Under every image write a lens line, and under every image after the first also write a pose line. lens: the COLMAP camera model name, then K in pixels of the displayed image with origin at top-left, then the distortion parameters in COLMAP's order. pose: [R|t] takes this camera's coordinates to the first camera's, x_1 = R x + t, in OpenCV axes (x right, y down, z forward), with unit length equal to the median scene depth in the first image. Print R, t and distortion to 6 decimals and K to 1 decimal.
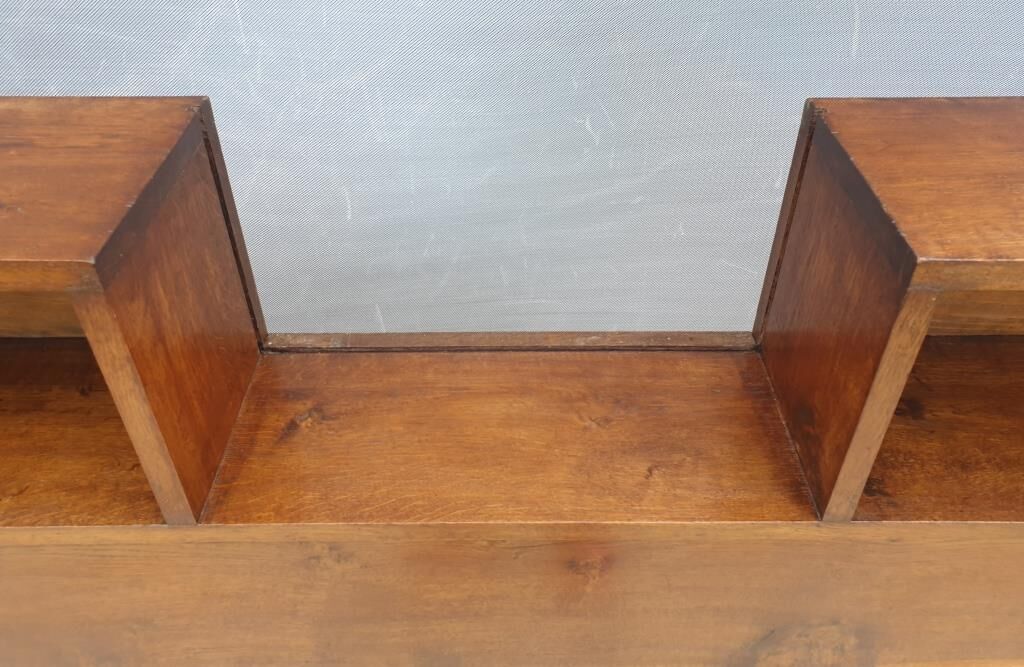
lens RADIAL K [[800.6, 0, 520.3], [0, 800.6, 274.2], [0, 0, 1]] dist [-0.000120, 0.000218]
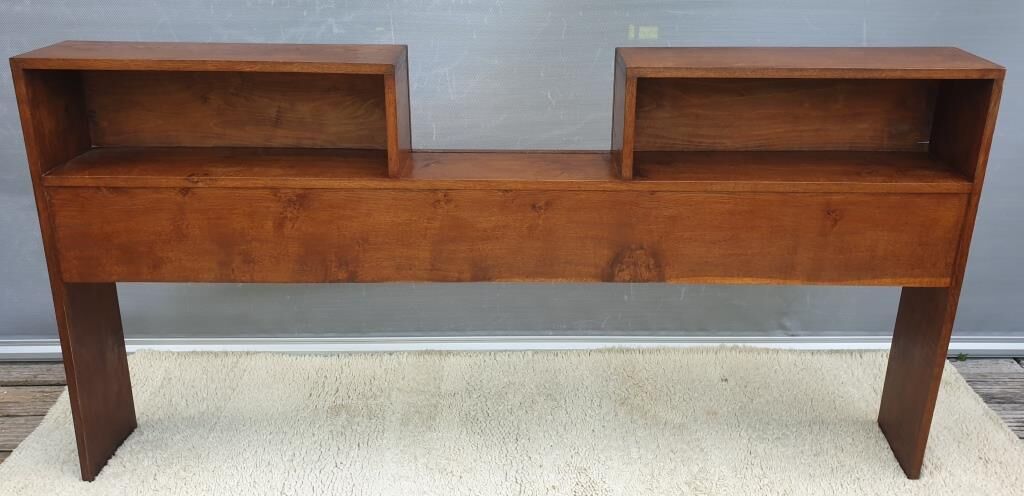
lens RADIAL K [[838.4, 0, 524.9], [0, 838.4, 169.0], [0, 0, 1]] dist [0.056194, -0.050460]
pose [[0.999982, 0.005176, -0.002939, 0.038253], [-0.005841, 0.948572, -0.316506, 1.005616], [0.001150, 0.316518, 0.948586, -1.504251]]
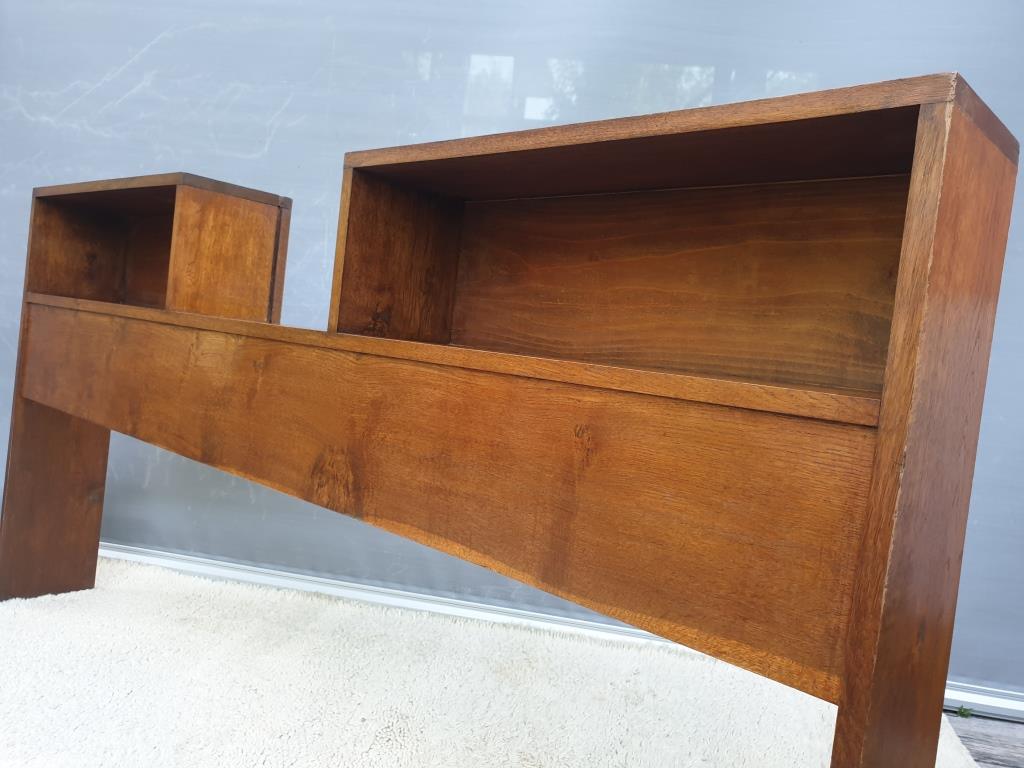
lens RADIAL K [[799.5, 0, 518.0], [0, 799.5, 385.8], [0, 0, 1]] dist [0.006284, 0.002904]
pose [[0.735016, 0.110772, -0.668940, 1.617549], [-0.491414, 0.766785, -0.412980, 0.790323], [0.467186, 0.632274, 0.618035, 0.129451]]
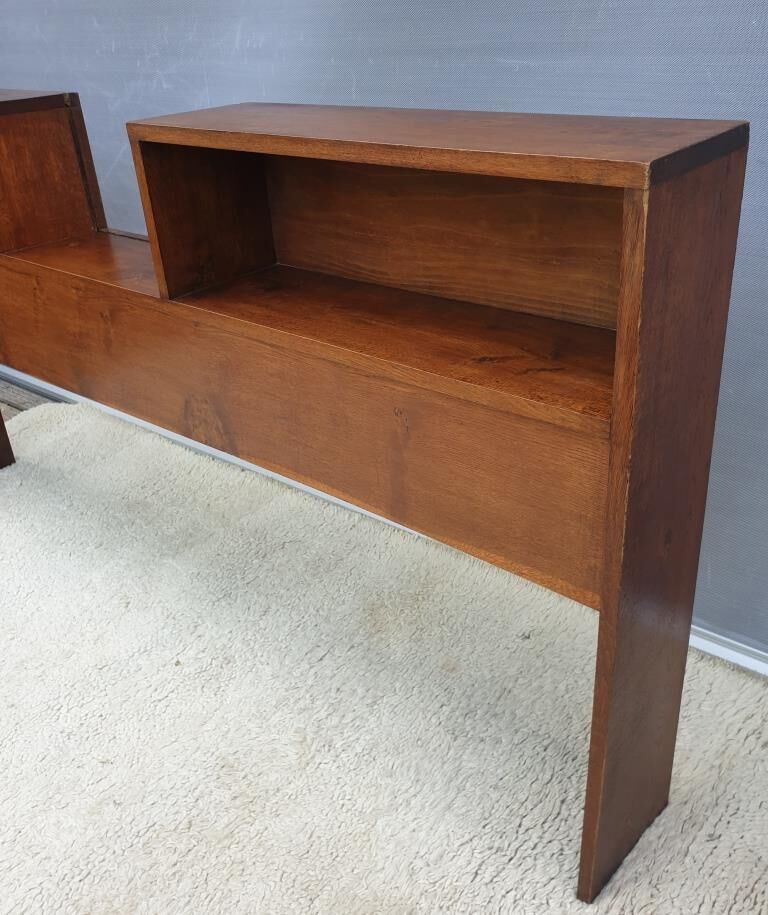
lens RADIAL K [[852.4, 0, 412.3], [0, 852.4, 444.3], [0, 0, 1]] dist [0.063847, -0.131252]
pose [[0.766007, 0.260725, -0.587585, 1.817217], [-0.339806, 0.940141, -0.025827, 0.410581], [0.545679, 0.219448, 0.808750, -0.233987]]
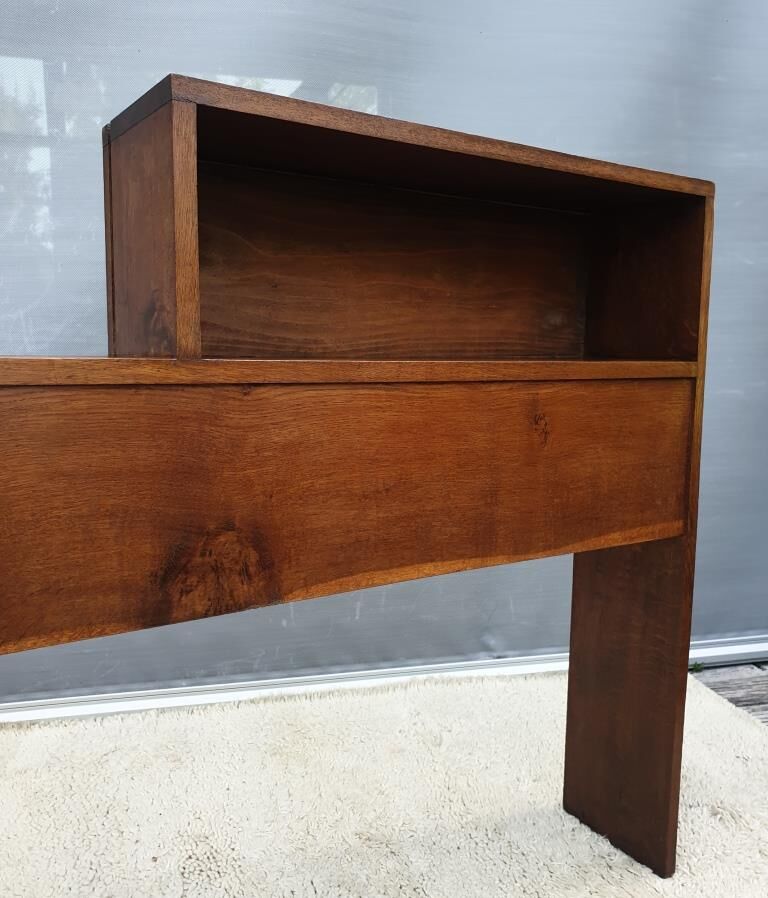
lens RADIAL K [[836.0, 0, 412.0], [0, 836.0, 430.5], [0, 0, 1]] dist [0.126884, -0.342524]
pose [[0.823040, -0.047213, 0.566018, -0.038293], [0.336673, 0.843151, -0.419222, 0.864589], [-0.457446, 0.535600, 0.709842, 0.016728]]
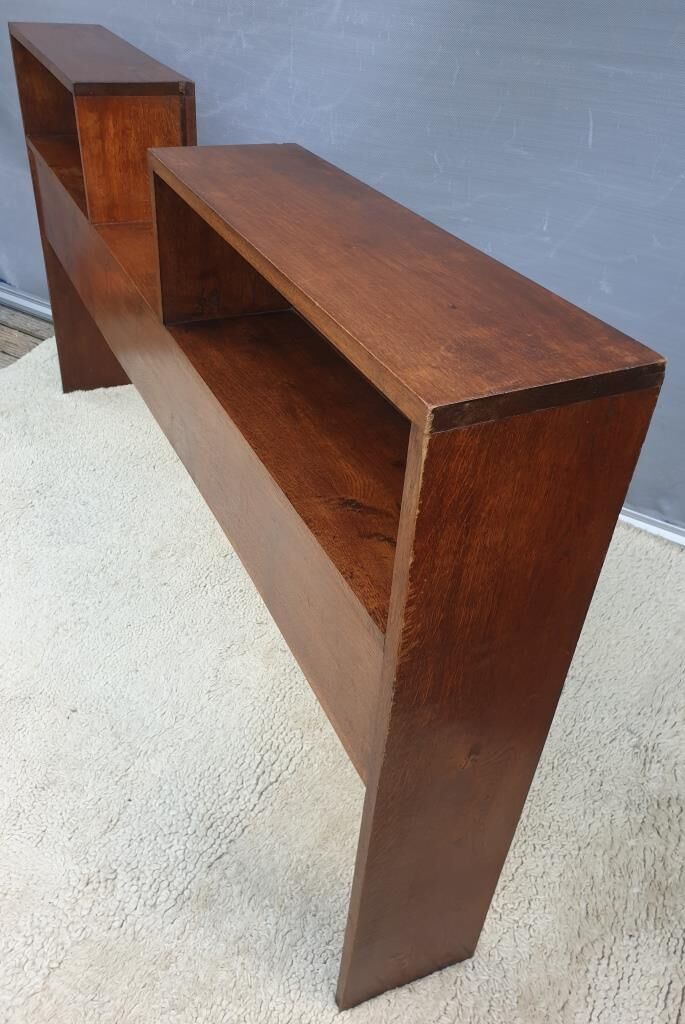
lens RADIAL K [[807.5, 0, 342.5], [0, 807.5, 512.0], [0, 0, 1]] dist [0.000457, 0.046359]
pose [[0.429447, 0.554613, -0.712727, 1.941877], [-0.592695, 0.768548, 0.240928, -0.072531], [0.681387, 0.318964, 0.658767, 0.097109]]
